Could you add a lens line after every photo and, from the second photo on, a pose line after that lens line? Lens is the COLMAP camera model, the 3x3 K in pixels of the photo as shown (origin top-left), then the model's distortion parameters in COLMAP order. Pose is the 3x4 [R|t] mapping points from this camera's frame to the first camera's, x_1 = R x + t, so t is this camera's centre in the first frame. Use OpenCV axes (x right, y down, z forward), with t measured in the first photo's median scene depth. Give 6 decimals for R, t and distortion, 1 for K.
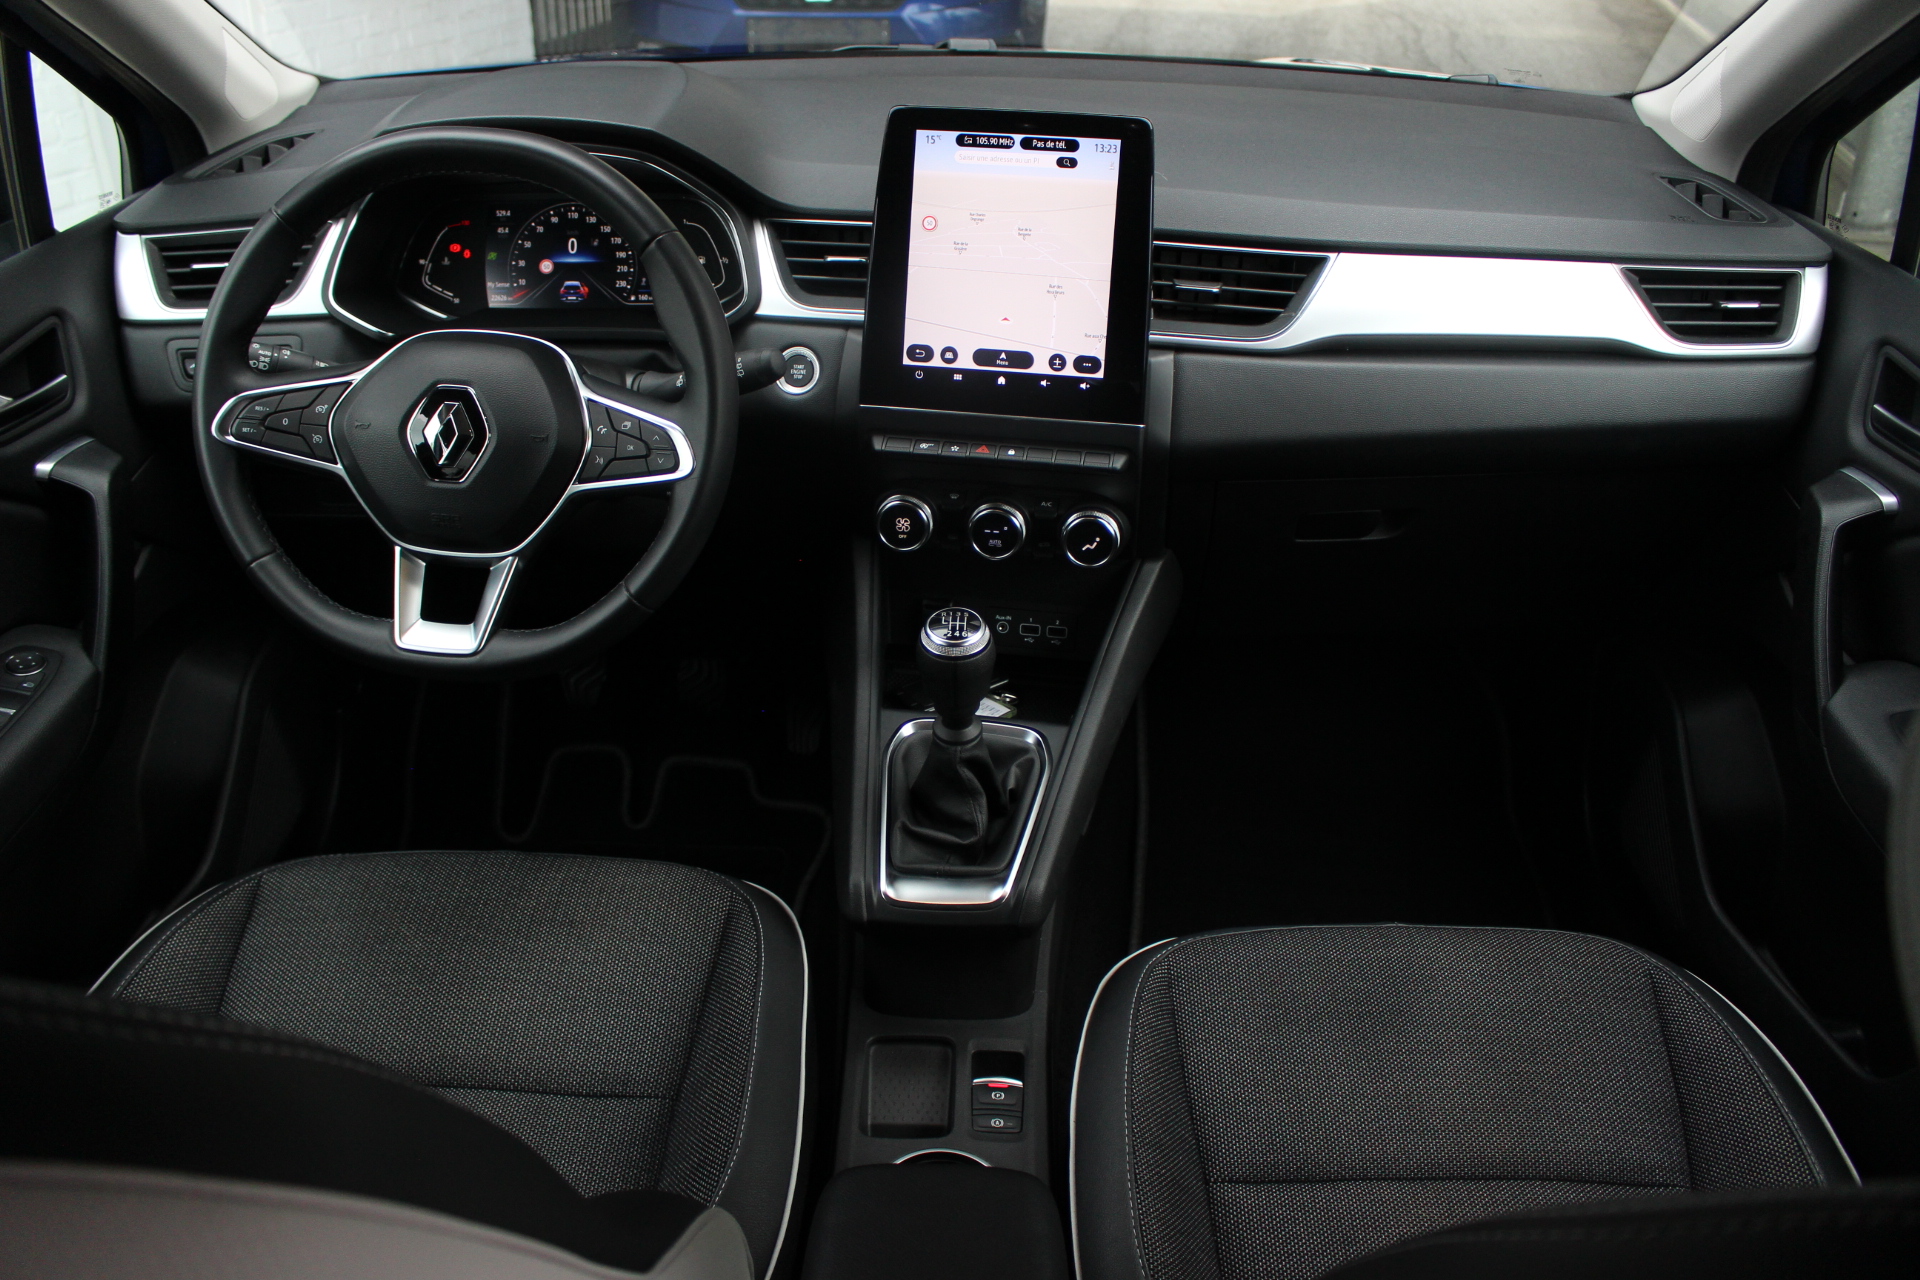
lens RADIAL K [[1596.0, 0, 960.0], [0, 1596.0, 640.0], [0, 0, 1]] dist [-0.157628, 0.135471]
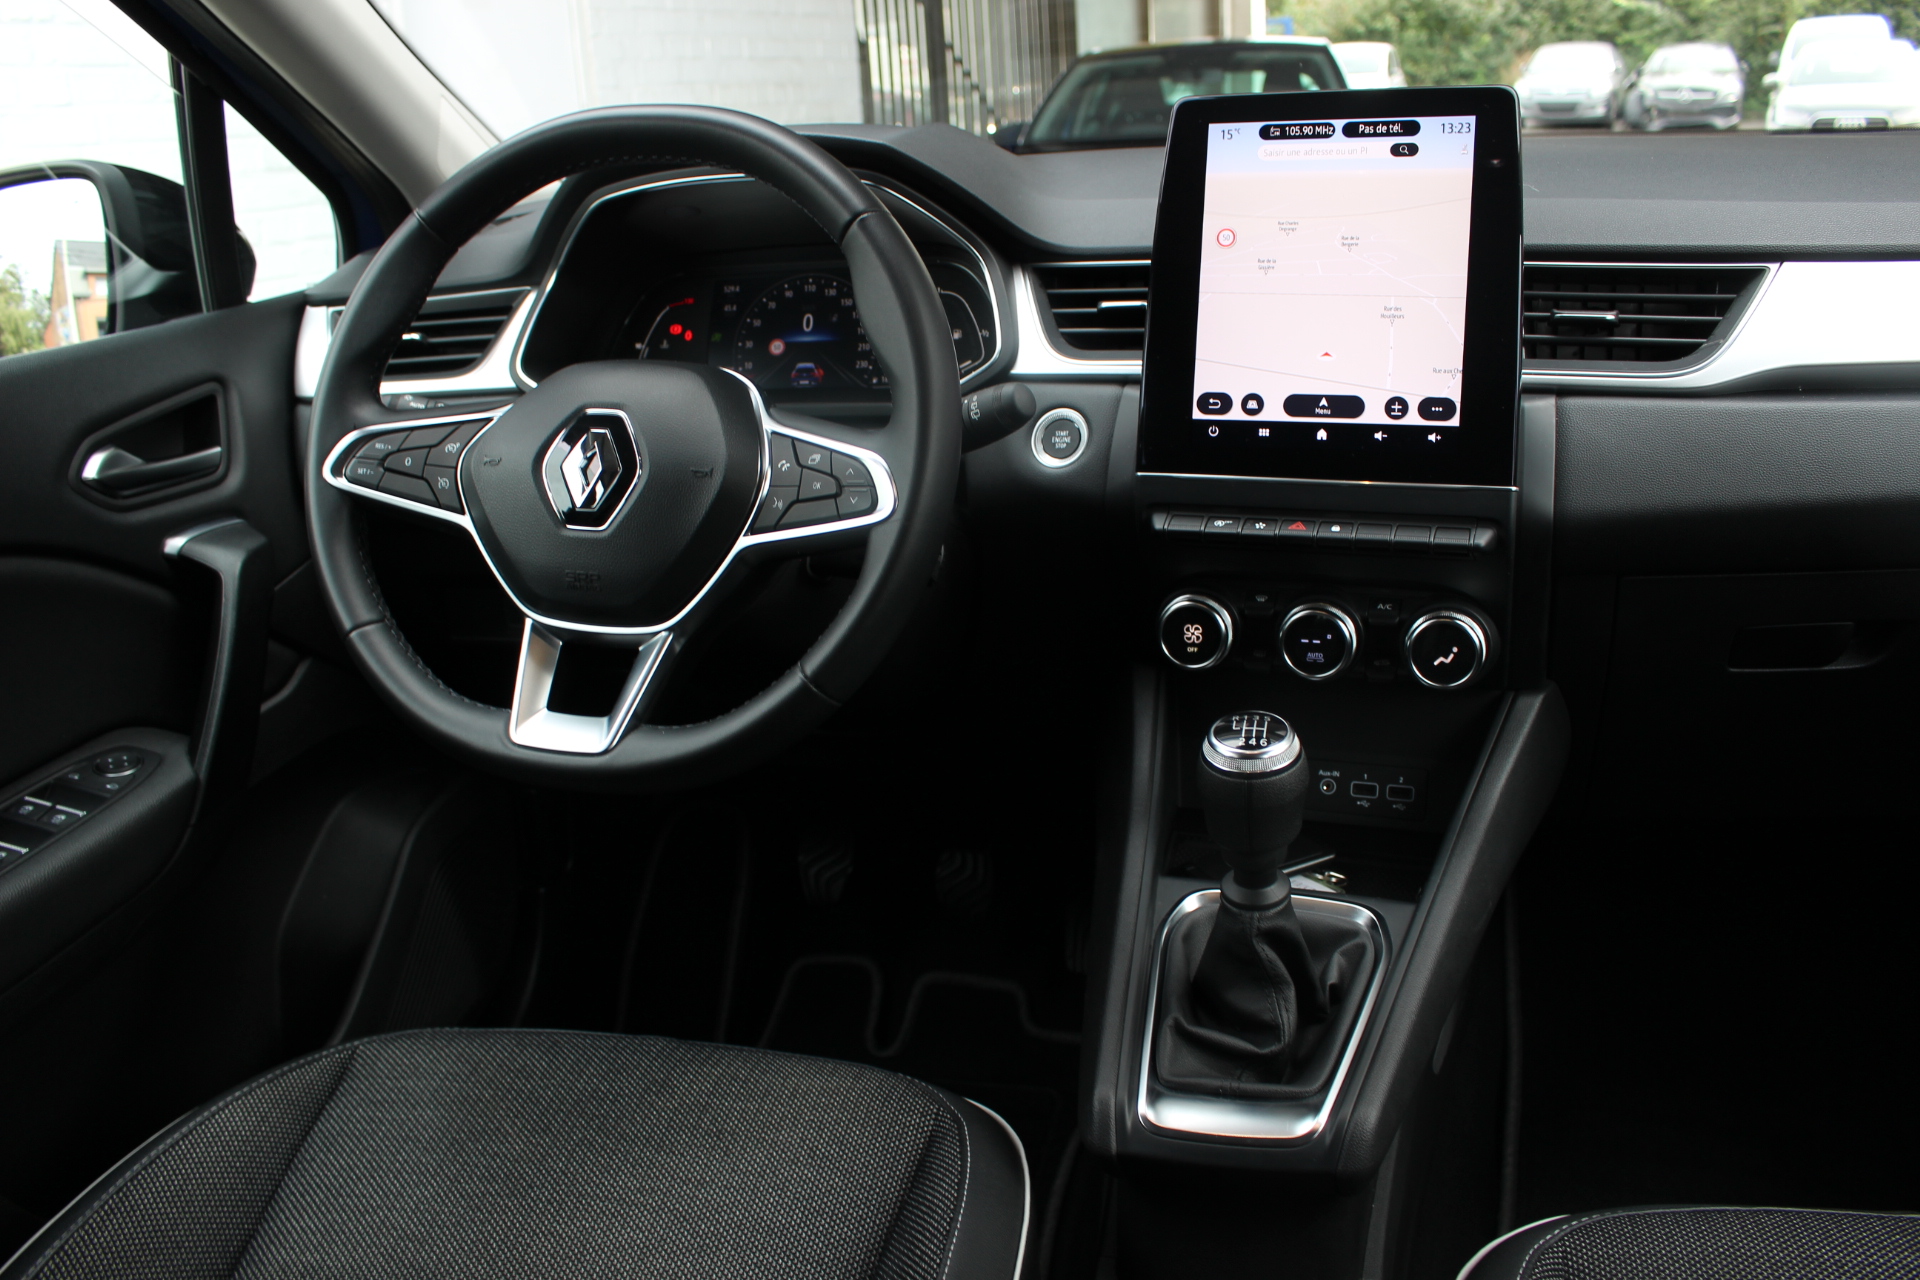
lens RADIAL K [[1596.0, 0, 960.0], [0, 1596.0, 640.0], [0, 0, 1]] dist [-0.157628, 0.135471]
pose [[0.976252, 0.003633, -0.216607, 0.021614], [-0.042843, 0.983350, -0.176602, 0.074566], [0.212359, 0.181688, 0.960153, 0.265246]]
